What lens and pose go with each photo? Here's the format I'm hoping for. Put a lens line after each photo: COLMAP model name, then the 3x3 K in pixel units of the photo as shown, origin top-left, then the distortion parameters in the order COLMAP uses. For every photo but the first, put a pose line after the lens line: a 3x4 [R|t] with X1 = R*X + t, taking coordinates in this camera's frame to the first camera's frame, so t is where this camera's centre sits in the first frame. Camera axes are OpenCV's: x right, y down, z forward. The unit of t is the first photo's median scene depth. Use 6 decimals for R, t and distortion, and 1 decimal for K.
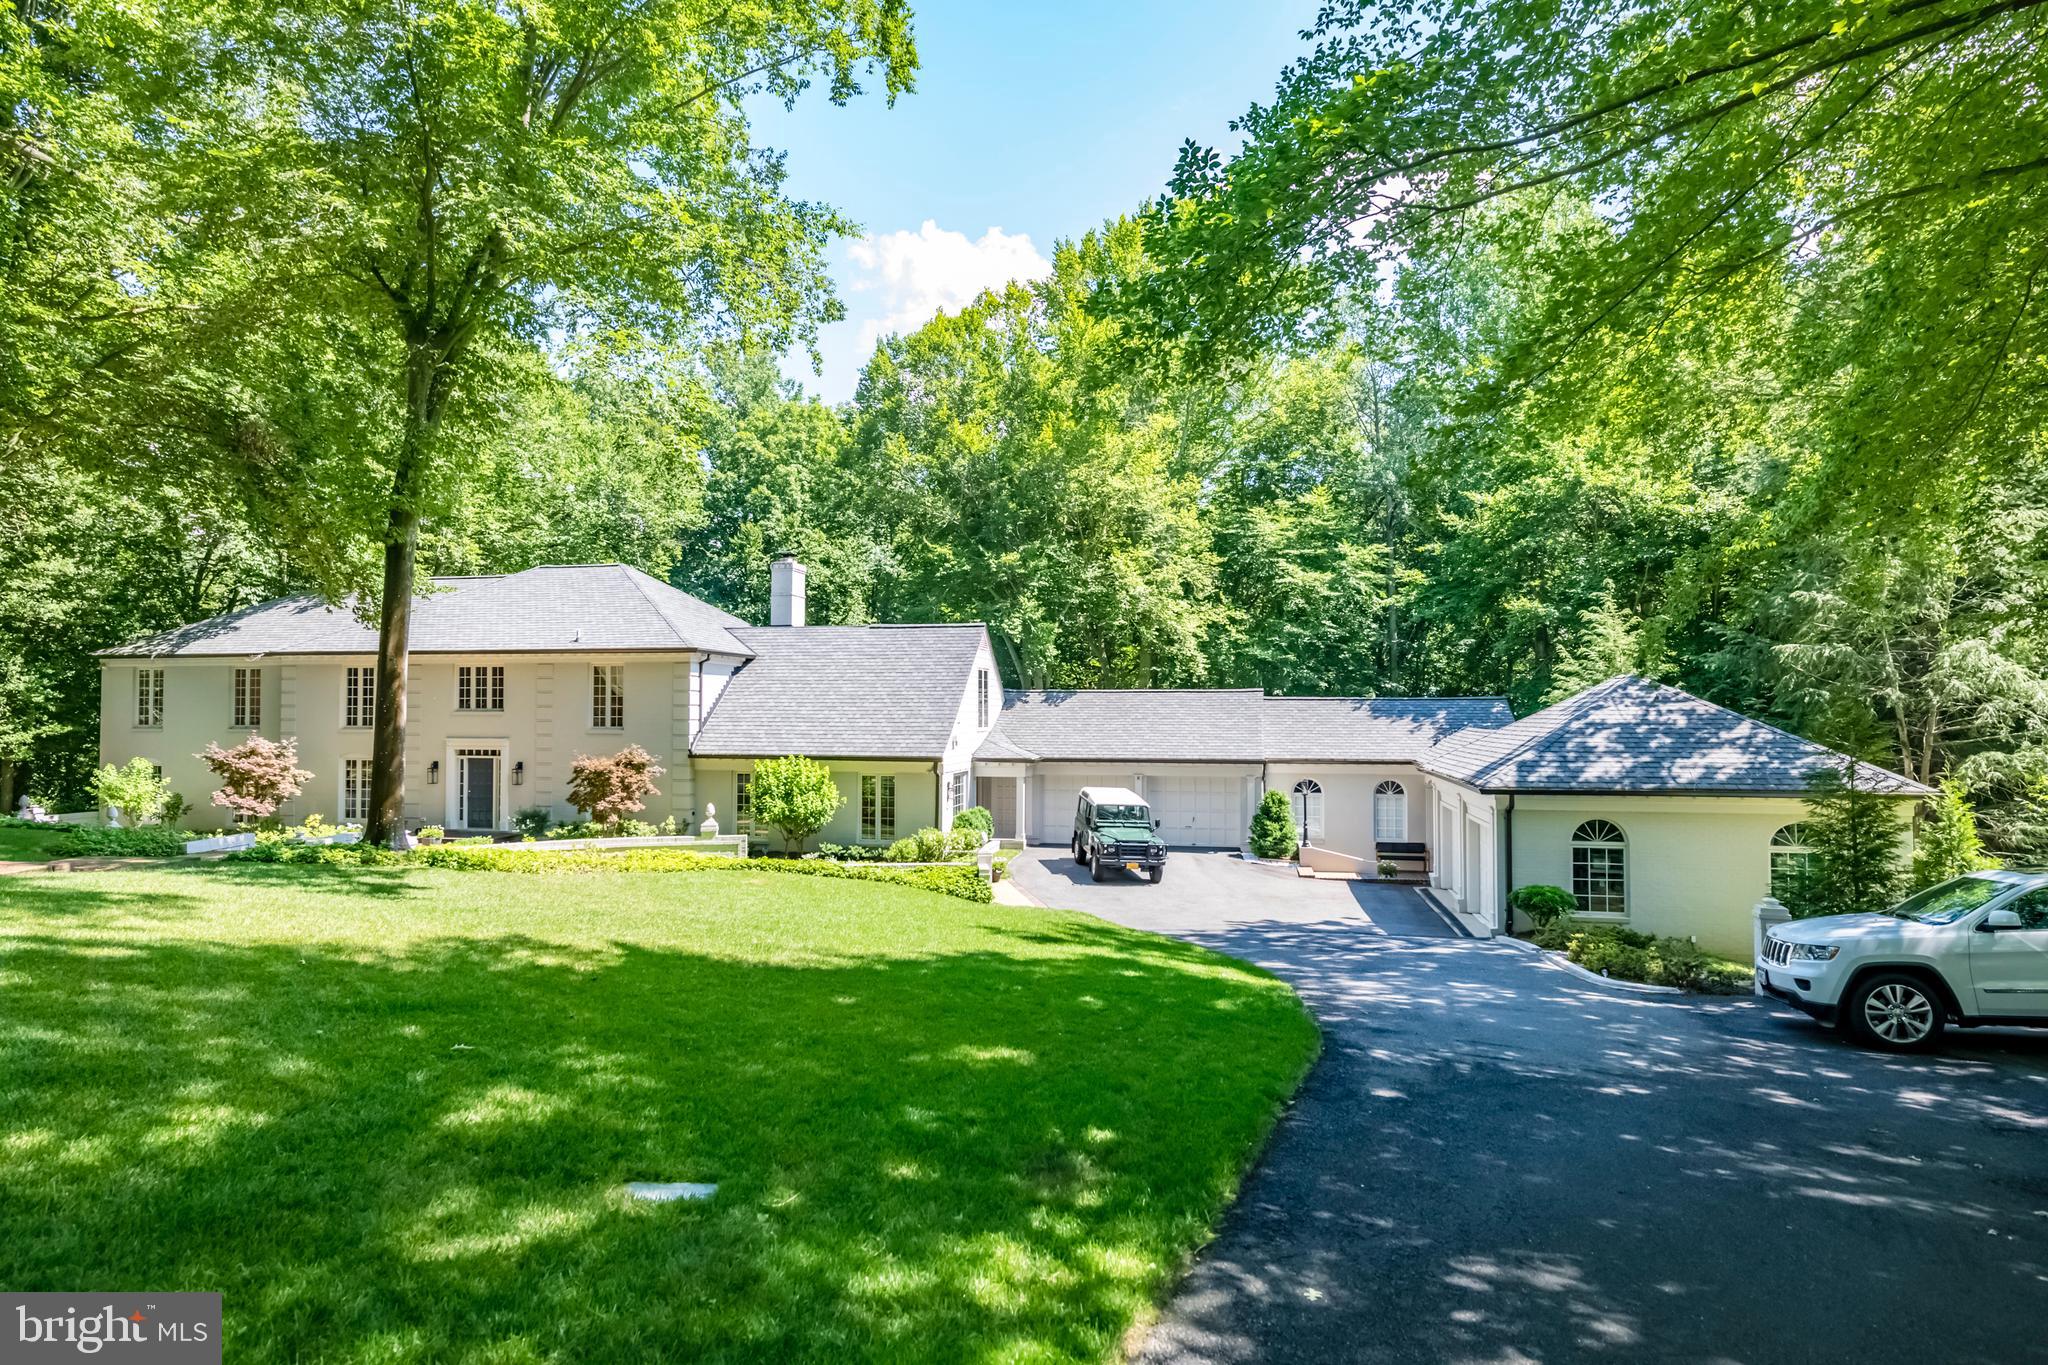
lens RADIAL K [[1232.4, 0, 1029.9], [0, 1232.4, 690.9], [0, 0, 1]] dist [0.001218, 0.000819]
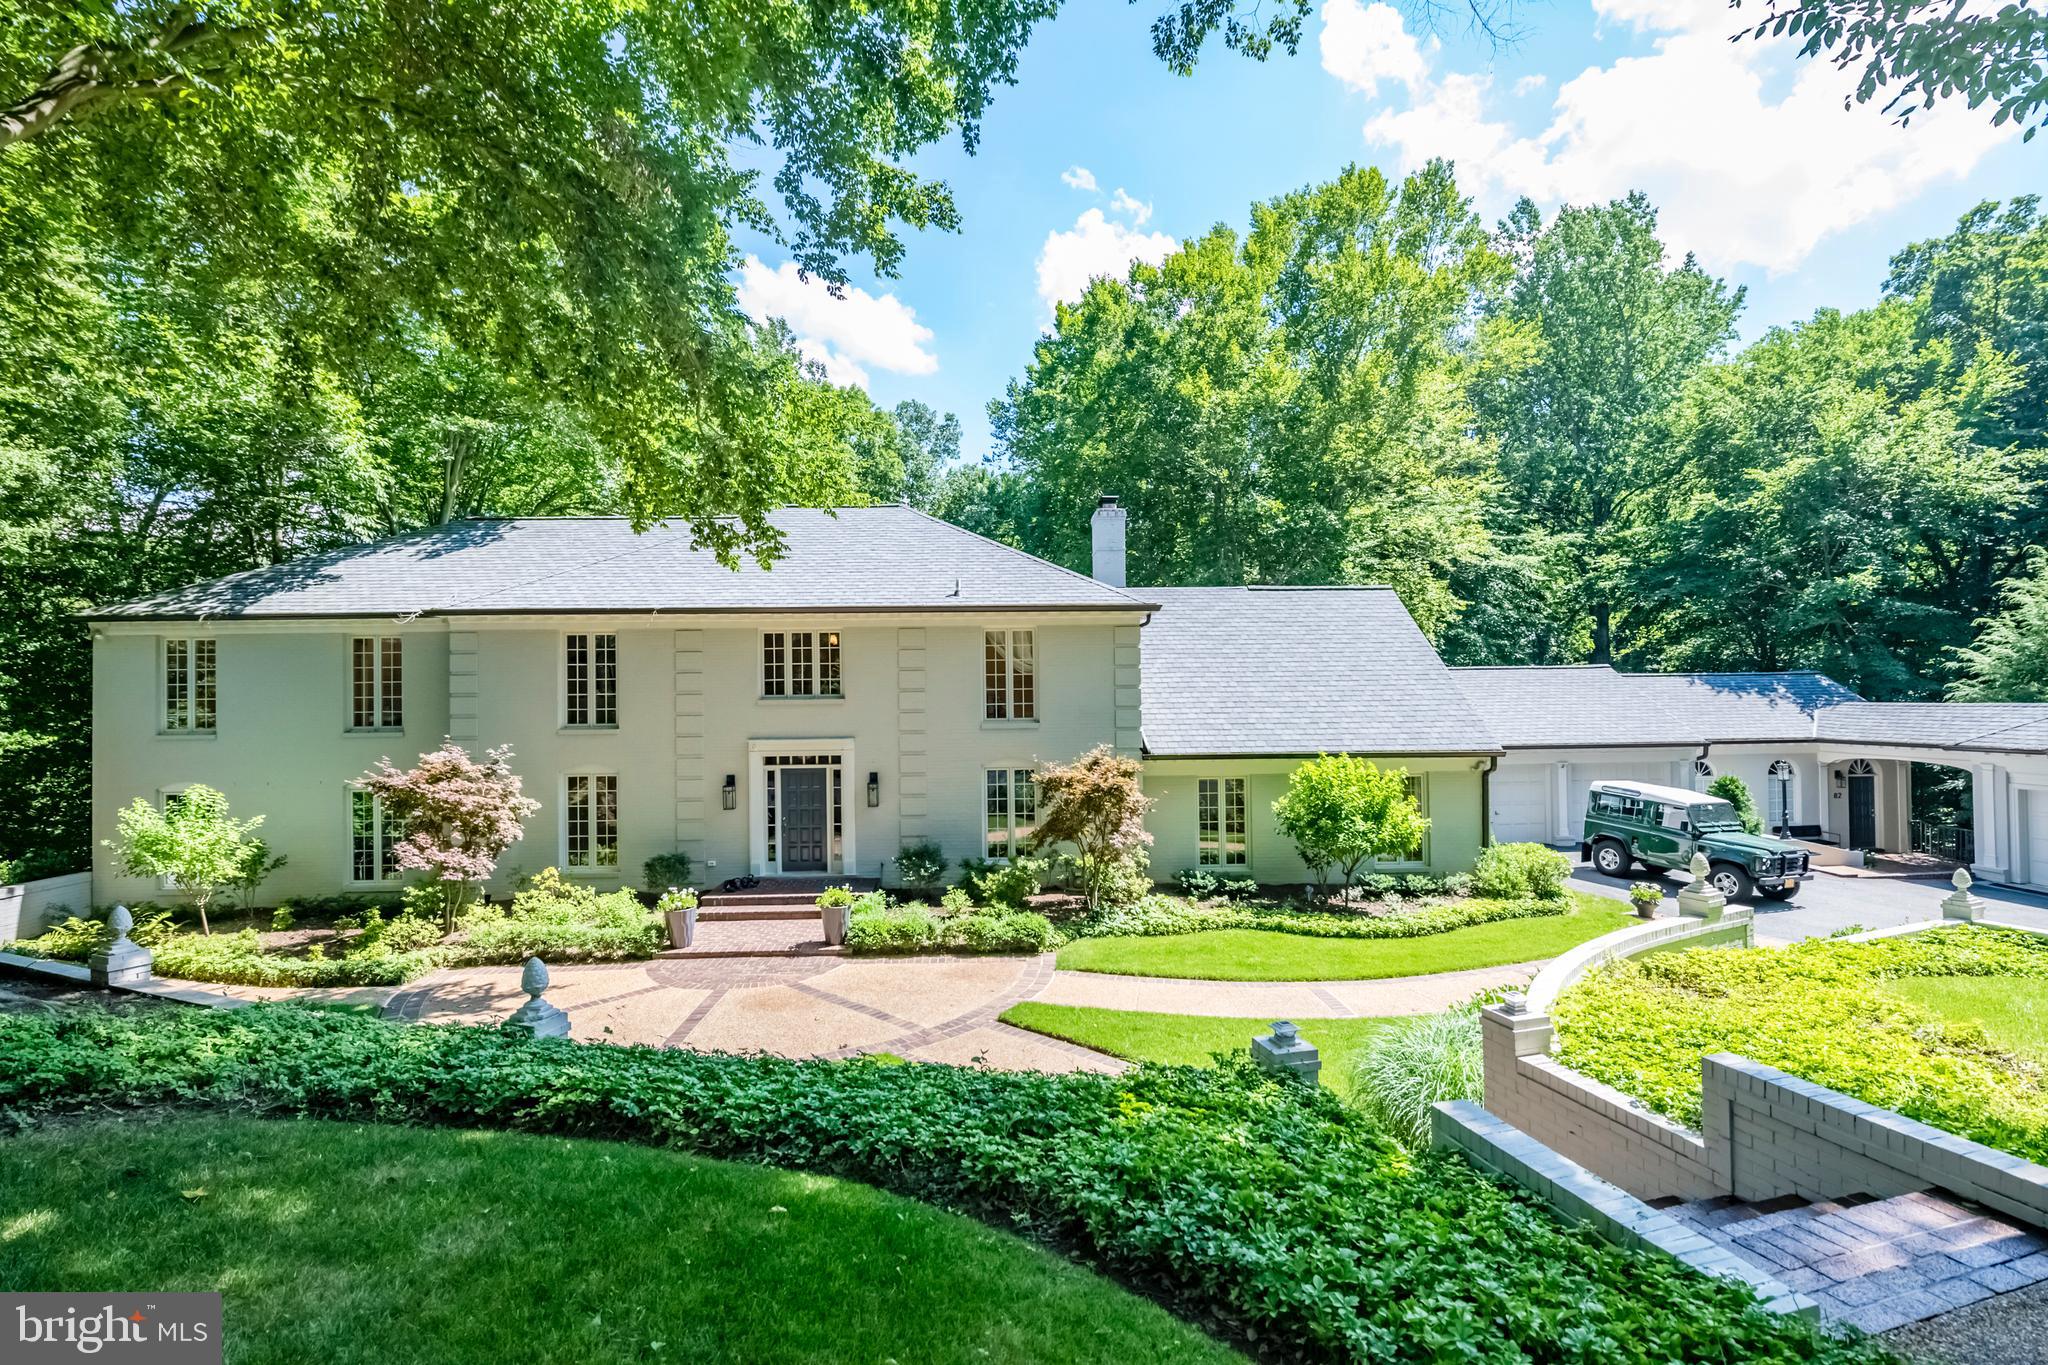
lens RADIAL K [[935.9, 0, 1006.5], [0, 935.9, 686.7], [0, 0, 1]] dist [0.001312, -0.001271]
pose [[0.966884, -0.010612, 0.254994, -0.467592], [0.011397, 0.999934, -0.001598, 0.012033], [-0.254960, 0.004451, 0.966941, 0.475913]]
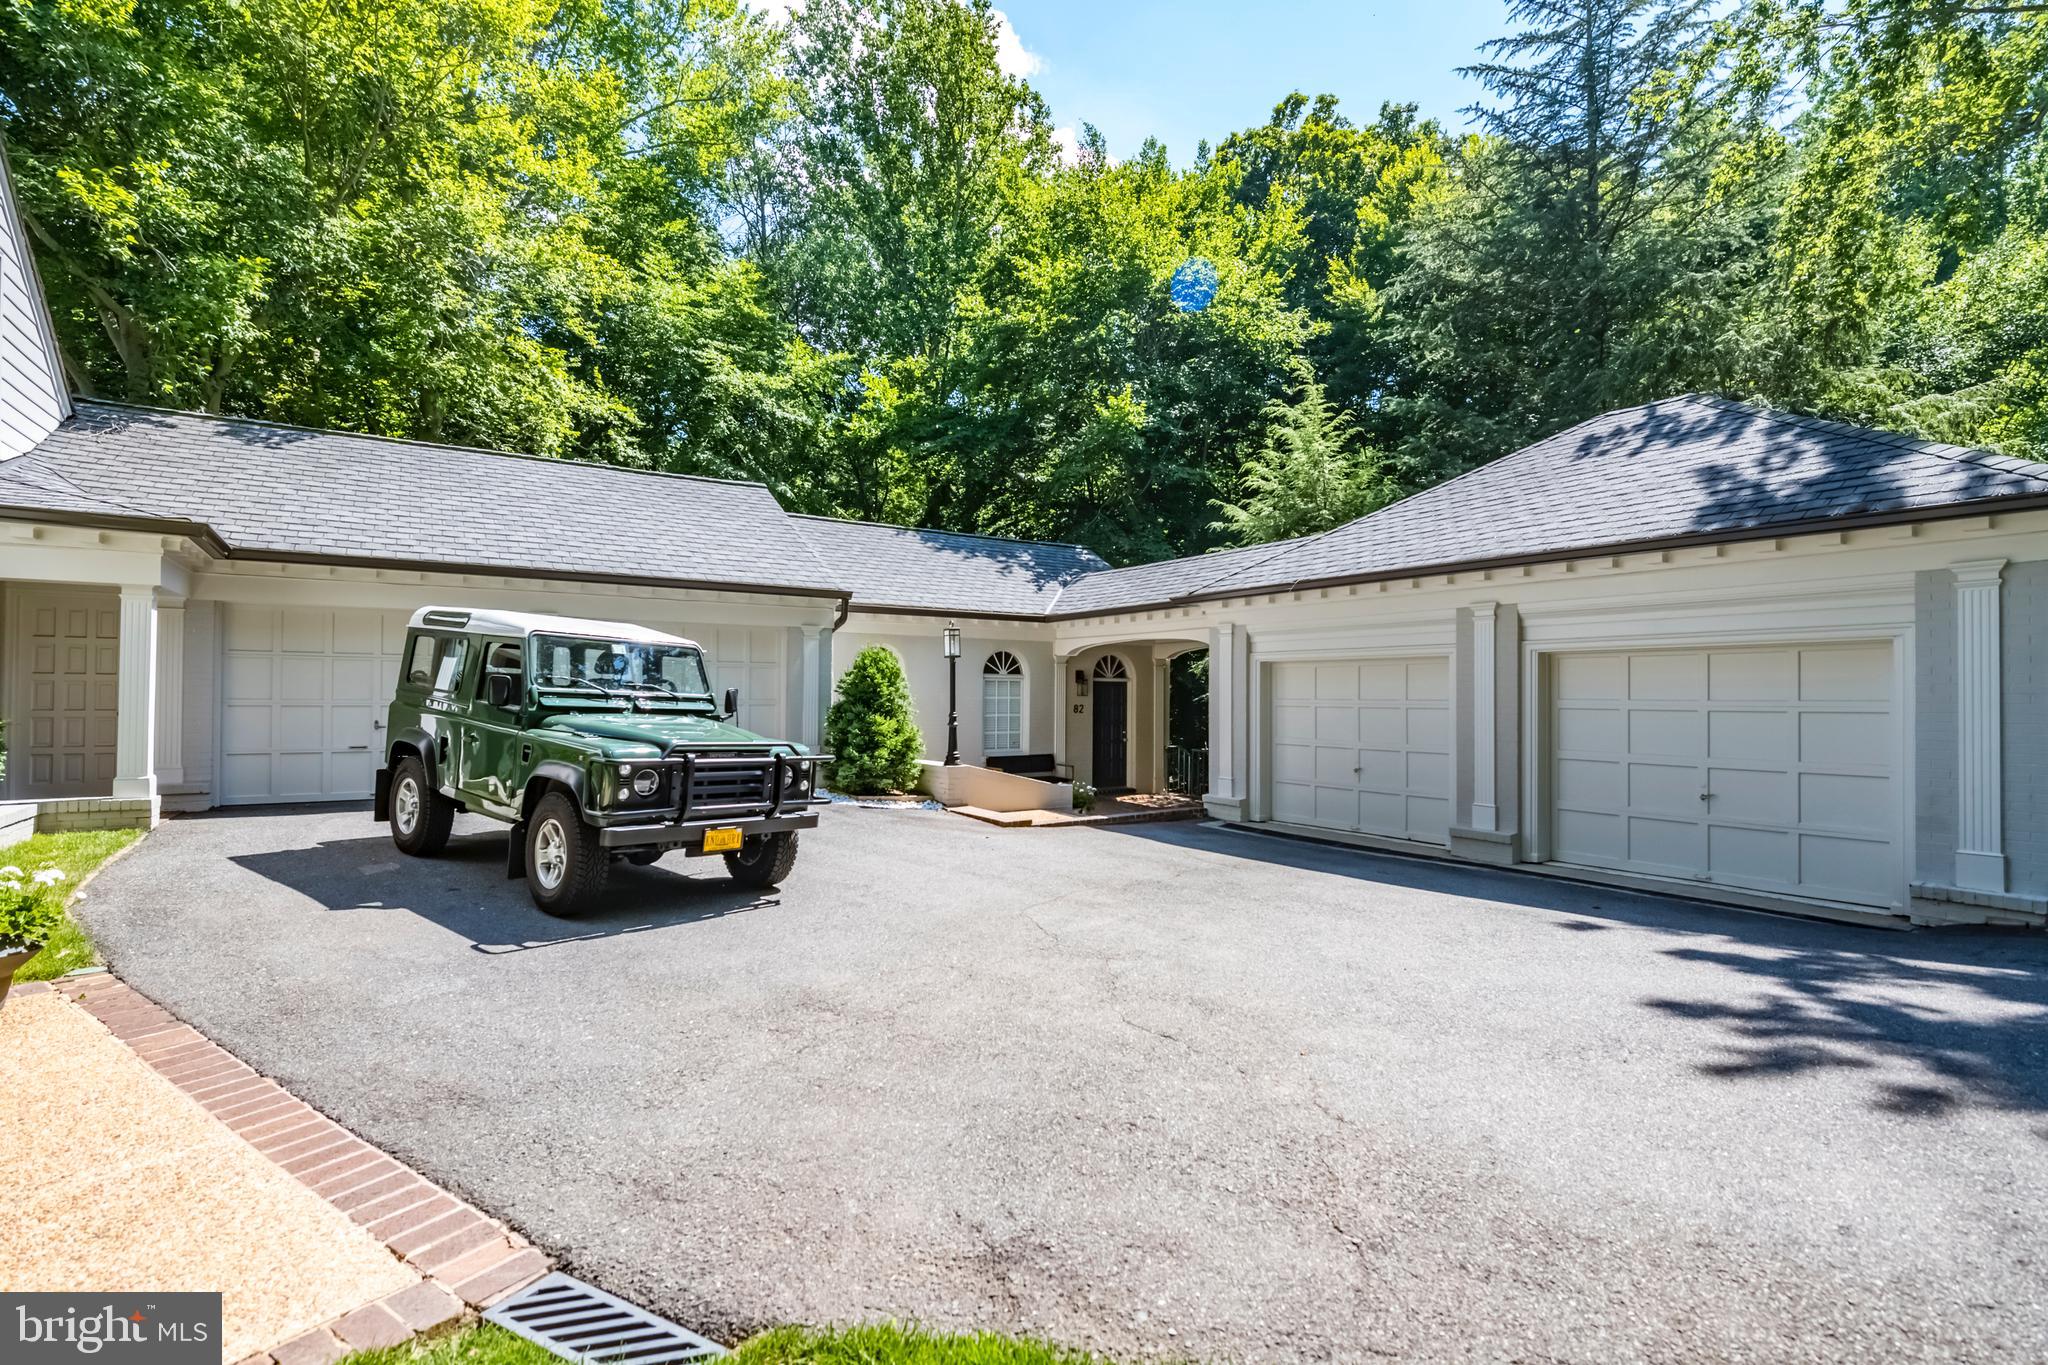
lens RADIAL K [[935.9, 0, 1022.4], [0, 935.9, 690.7], [0, 0, 1]] dist [0.001312, -0.001271]
pose [[0.725161, 0.006481, 0.688549, -0.008536], [-0.014454, 0.999879, 0.005811, 0.091196], [-0.688428, -0.014166, 0.725167, 0.688223]]
